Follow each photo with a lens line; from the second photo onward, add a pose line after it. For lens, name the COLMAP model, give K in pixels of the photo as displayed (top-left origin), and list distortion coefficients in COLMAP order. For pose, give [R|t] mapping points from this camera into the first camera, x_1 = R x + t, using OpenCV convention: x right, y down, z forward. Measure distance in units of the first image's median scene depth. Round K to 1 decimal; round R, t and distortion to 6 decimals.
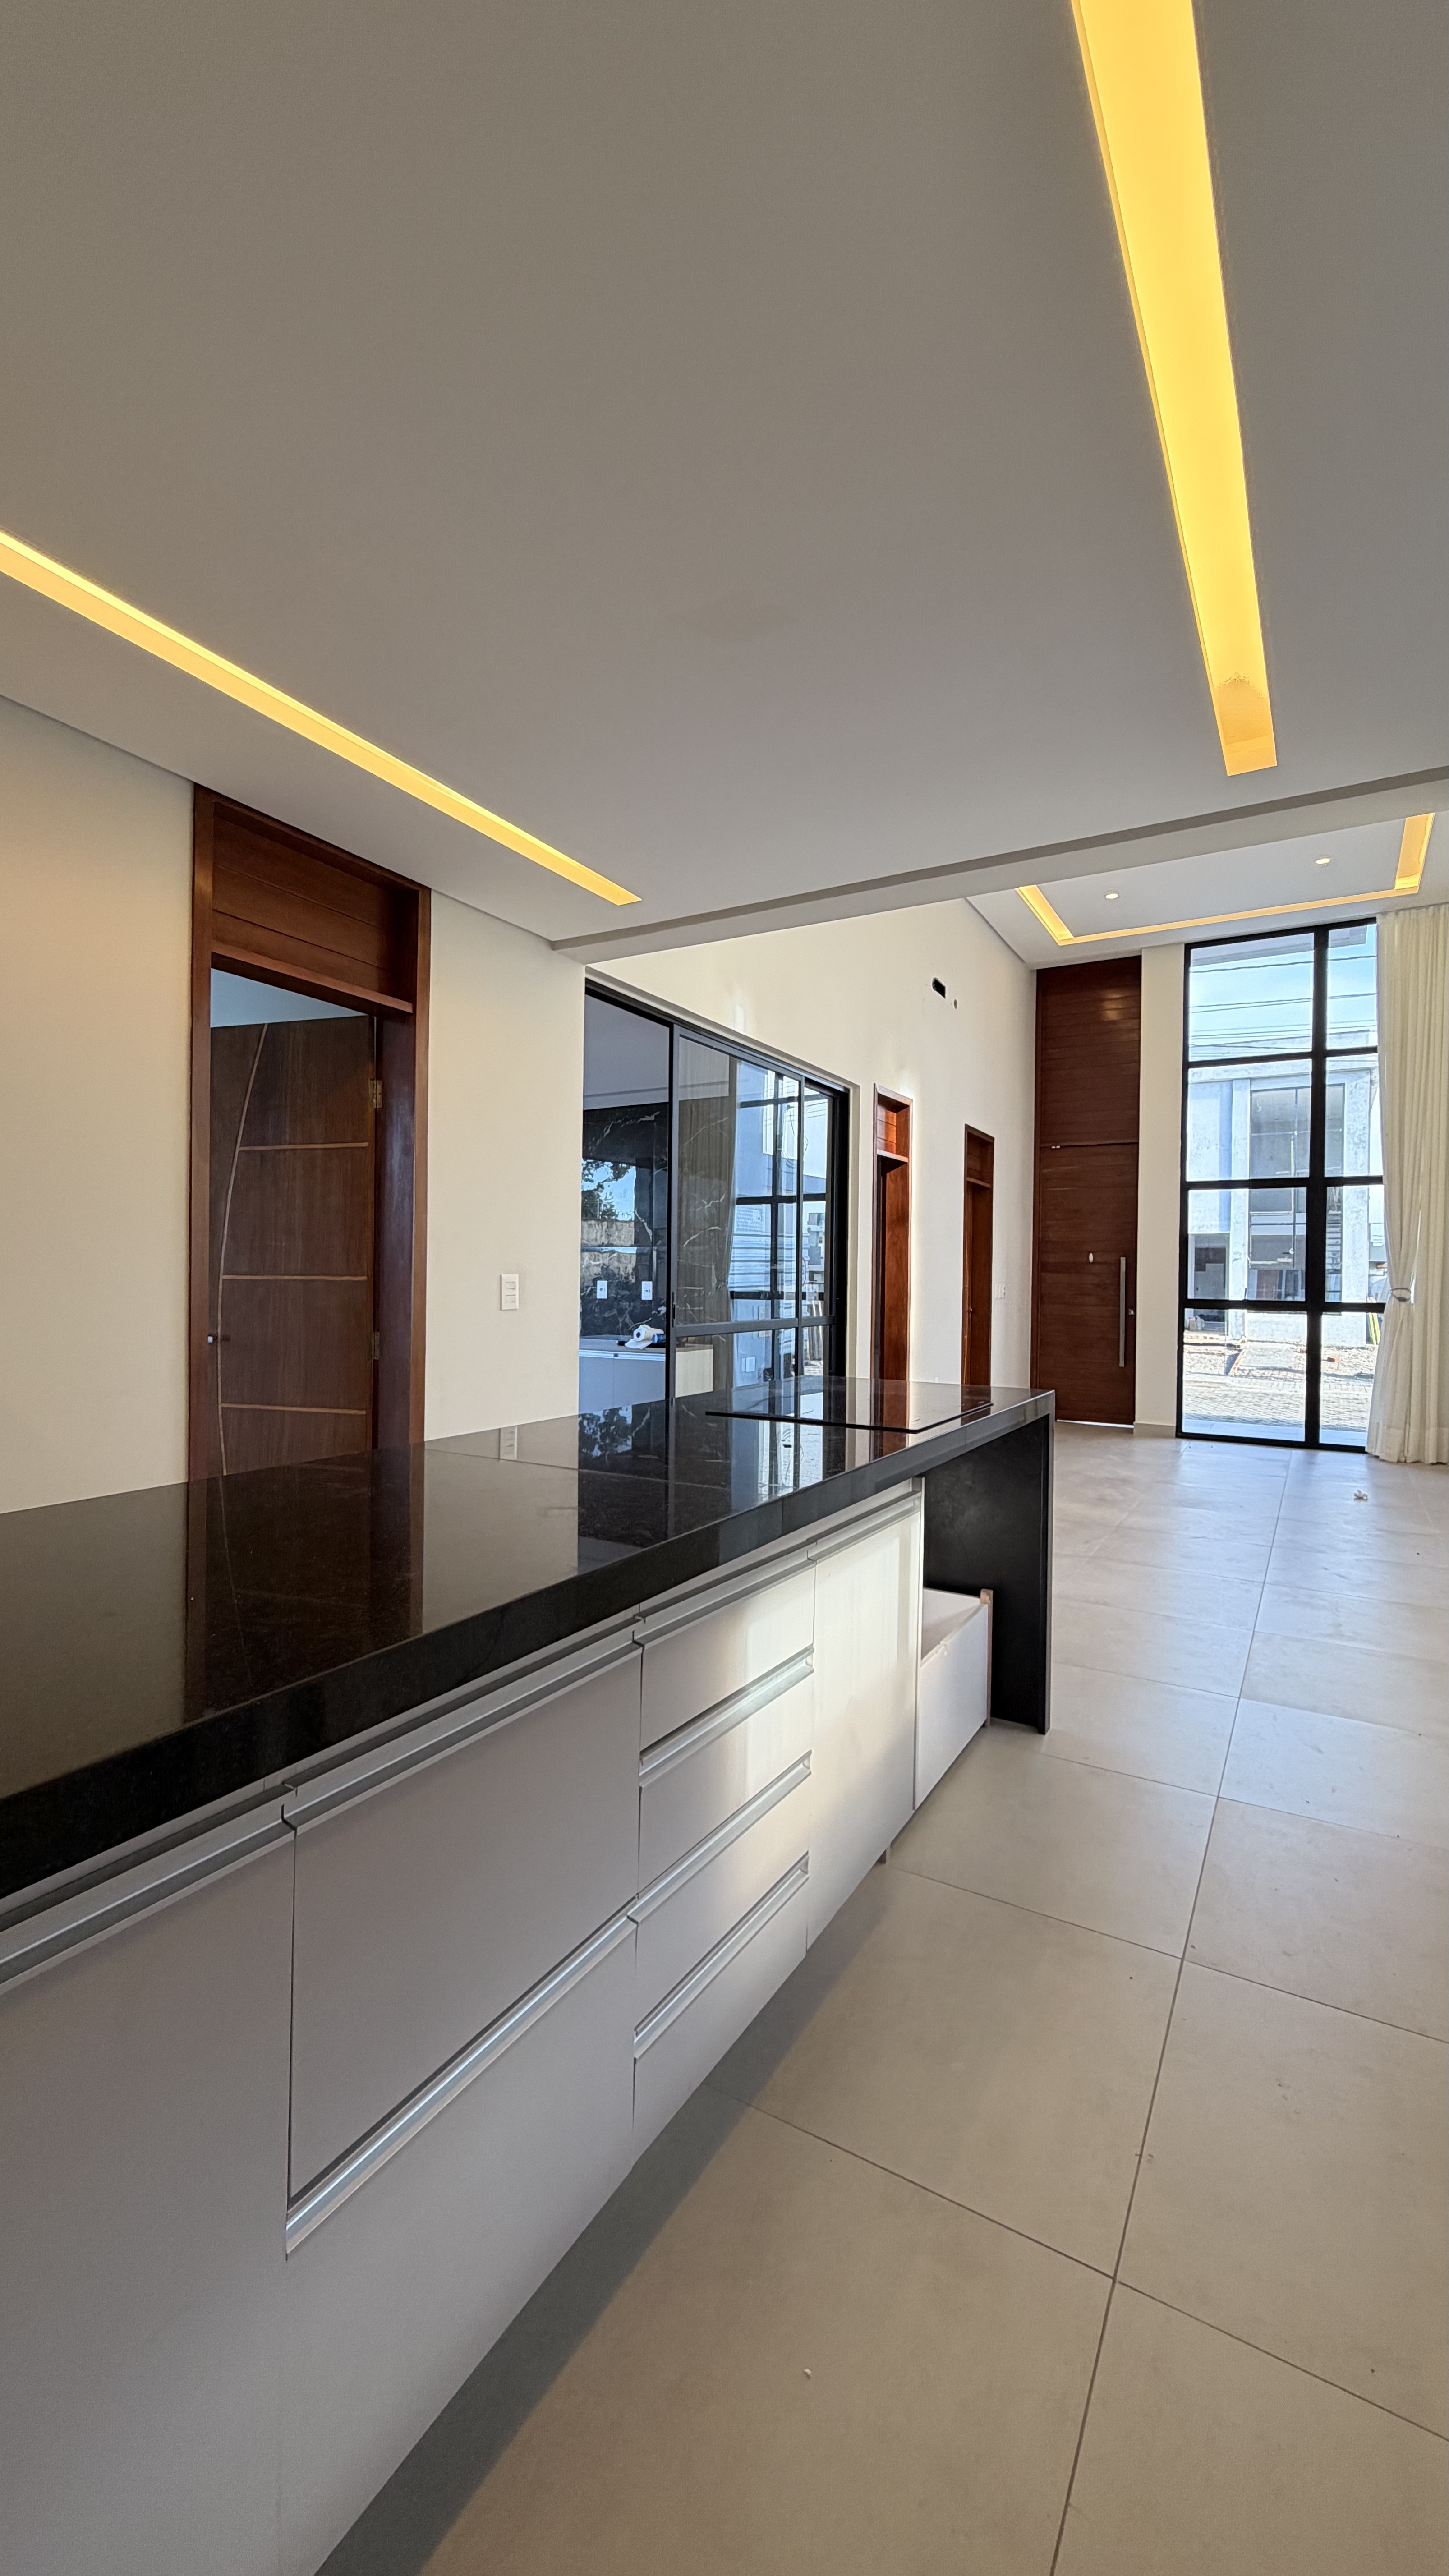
lens RADIAL K [[1023.7, 0, 737.3], [0, 1023.7, 1282.3], [0, 0, 1]] dist [0.021086, 0.000008]
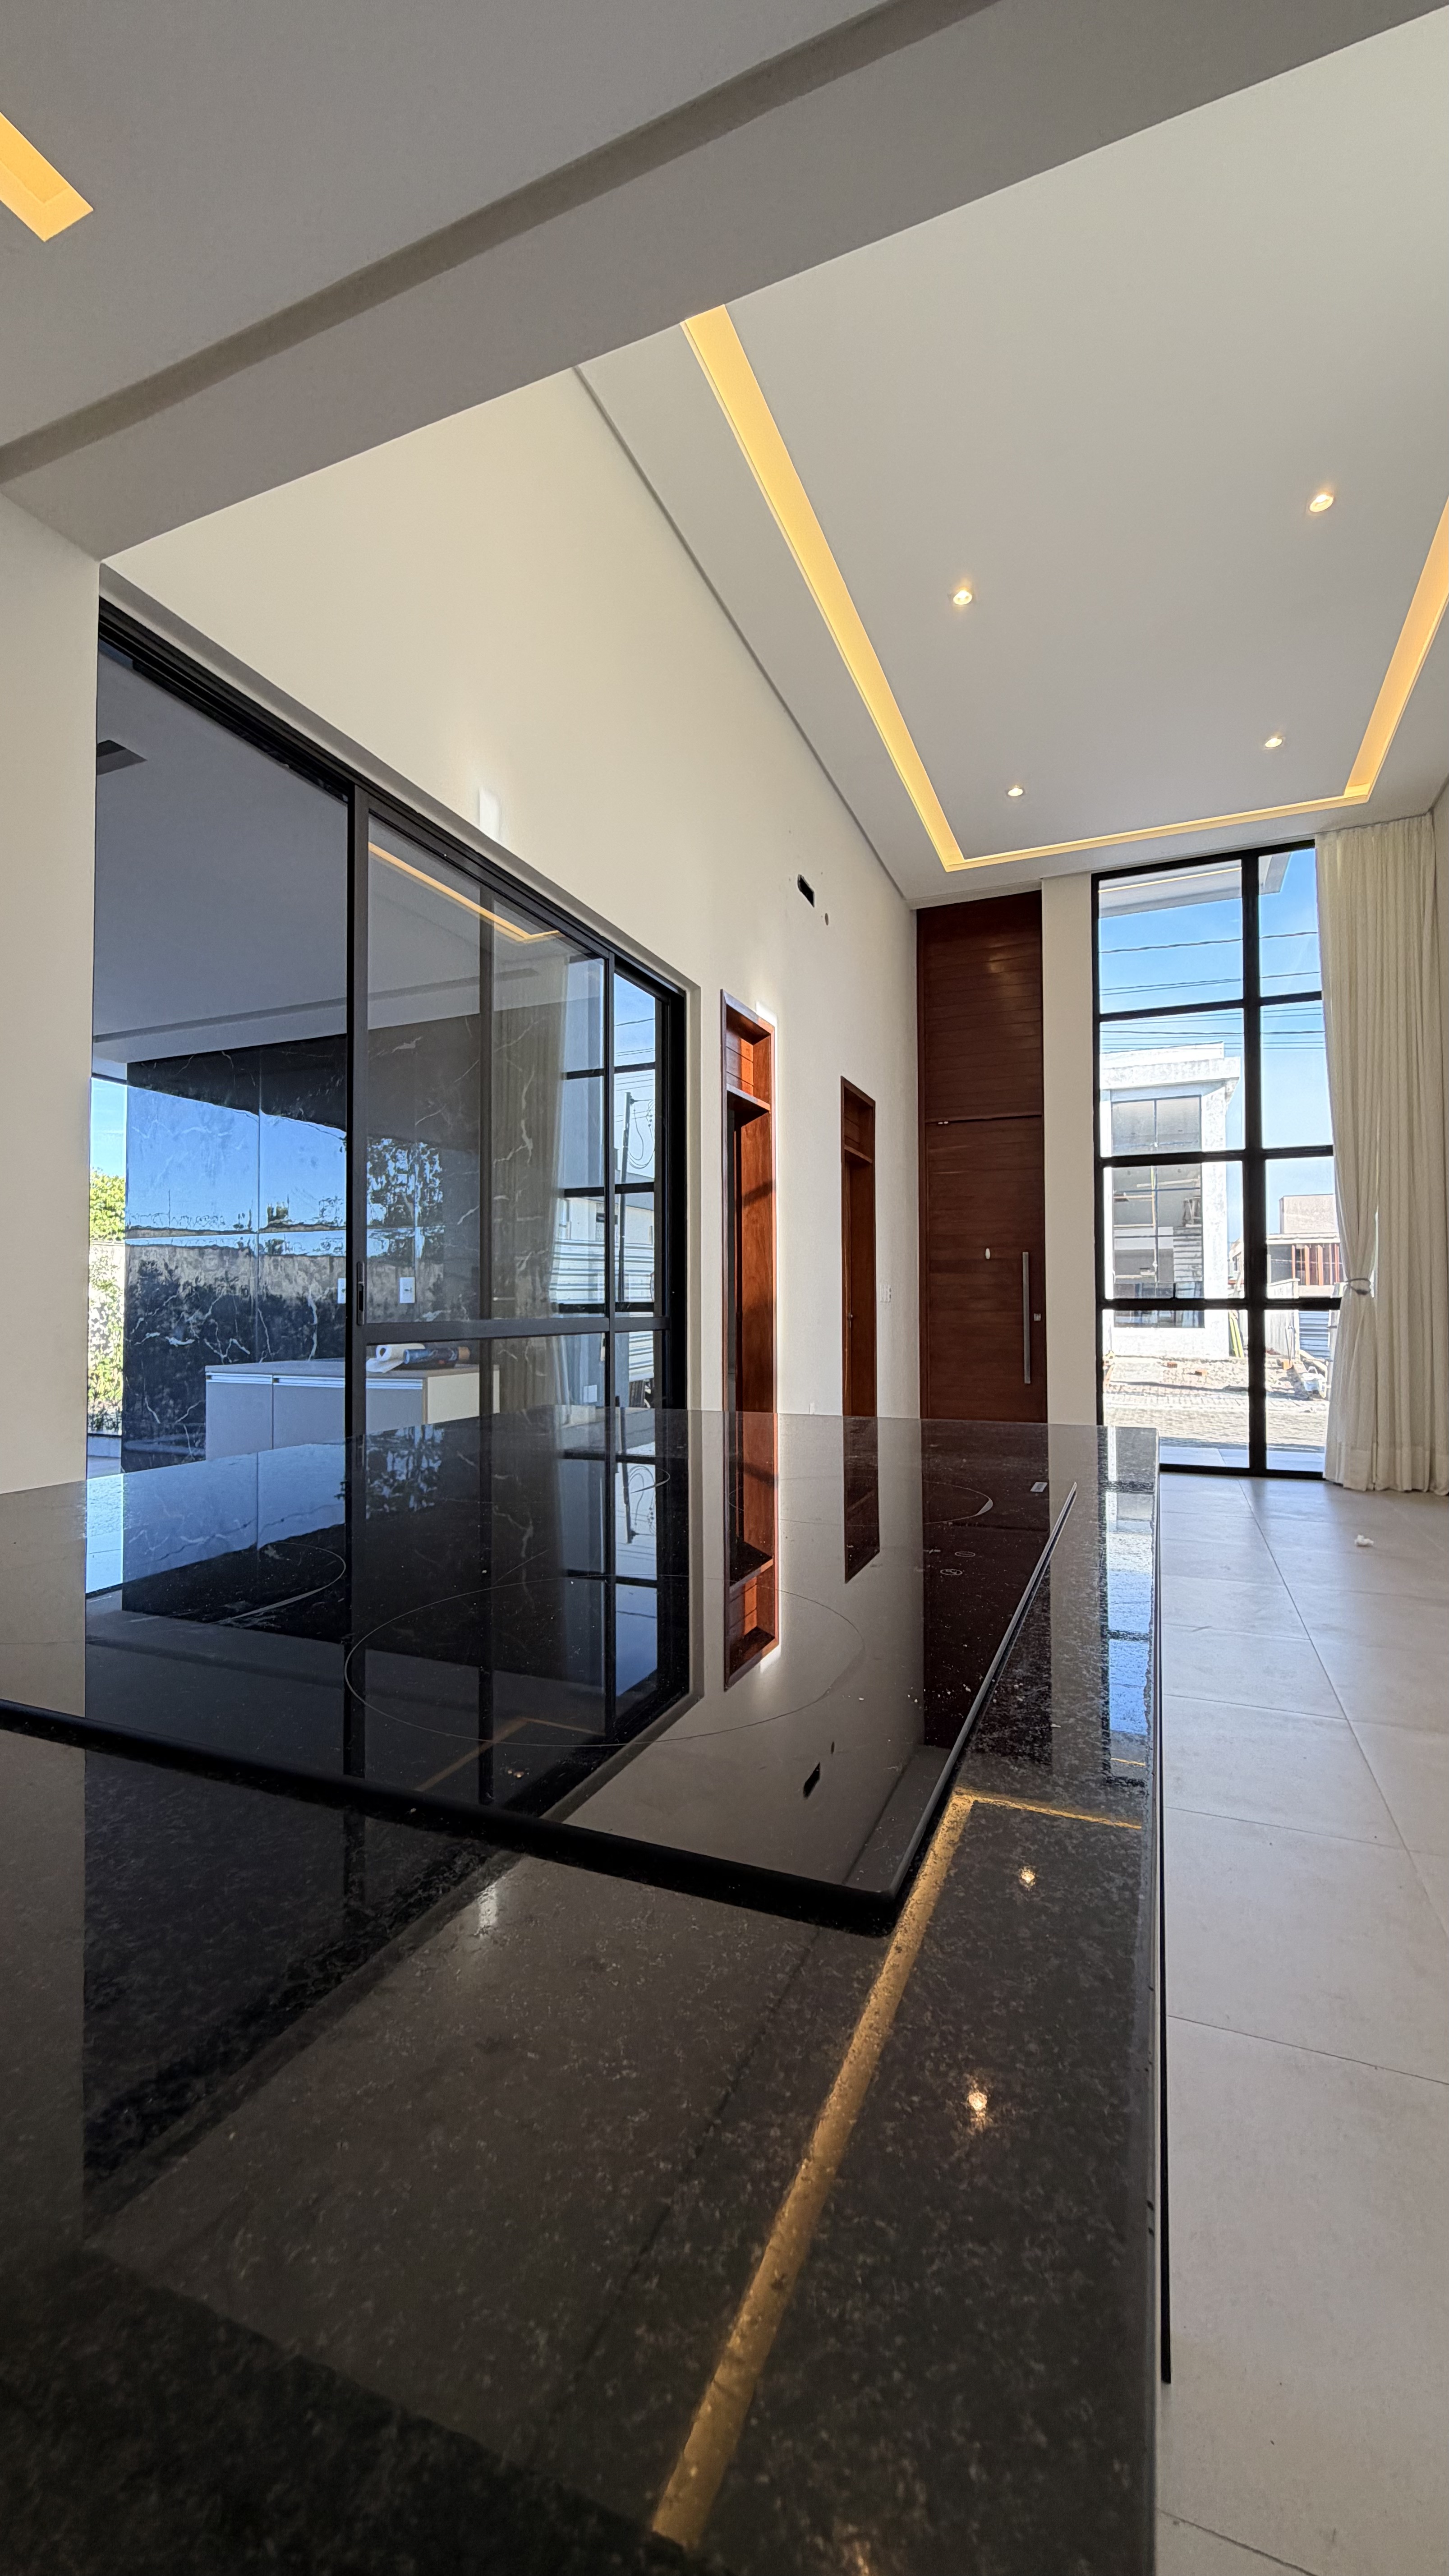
lens RADIAL K [[1023.7, 0, 737.3], [0, 1023.7, 1282.3], [0, 0, 1]] dist [0.021086, 0.000008]
pose [[0.991522, -0.012482, 0.129342, 0.039643], [0.016063, 0.999515, -0.026677, 0.021680], [-0.128946, 0.028528, 0.991241, 0.235159]]
